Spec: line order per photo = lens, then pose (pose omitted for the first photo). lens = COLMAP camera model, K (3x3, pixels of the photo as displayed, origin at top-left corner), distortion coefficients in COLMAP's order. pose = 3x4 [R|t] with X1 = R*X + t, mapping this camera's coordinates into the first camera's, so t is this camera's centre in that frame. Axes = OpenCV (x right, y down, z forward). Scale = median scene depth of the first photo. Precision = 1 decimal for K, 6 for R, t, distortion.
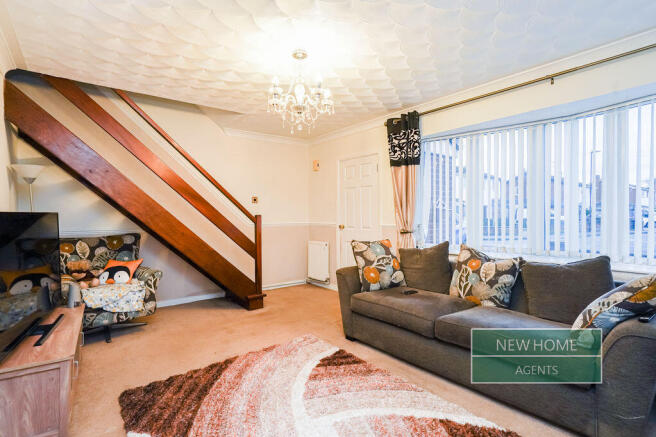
lens RADIAL K [[331.0, 0, 325.8], [0, 331.0, 215.7], [0, 0, 1]] dist [-0.000343, 0.000265]
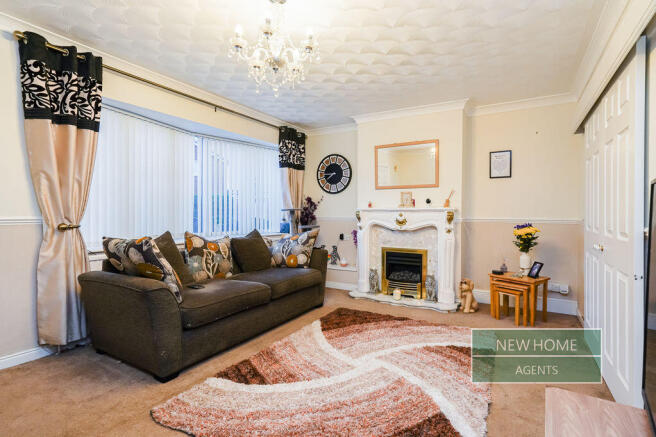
lens RADIAL K [[345.9, 0, 327.2], [0, 345.9, 215.8], [0, 0, 1]] dist [0.002244, 0.000367]
pose [[-0.390045, -0.001207, 0.920795, -0.787153], [0.006985, 0.999966, 0.004270, 0.036495], [-0.920769, 0.008097, -0.390024, 1.068770]]
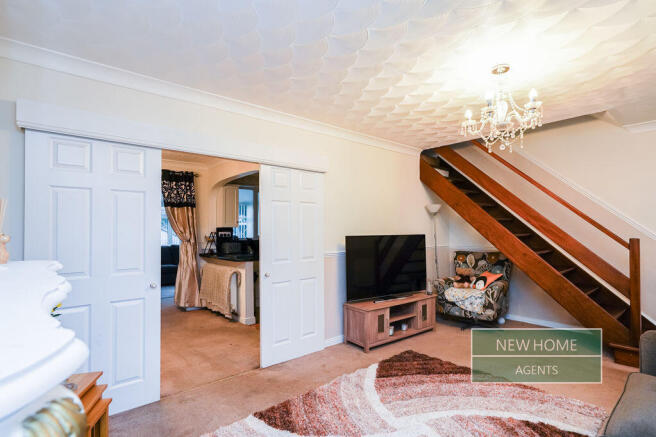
lens RADIAL K [[332.0, 0, 326.8], [0, 332.0, 227.7], [0, 0, 1]] dist [0.001155, 0.000470]
pose [[0.052444, 0.000640, -0.998624, 0.724465], [-0.004628, 0.999989, 0.000398, -0.035859], [0.998613, 0.004601, 0.052446, 0.407464]]
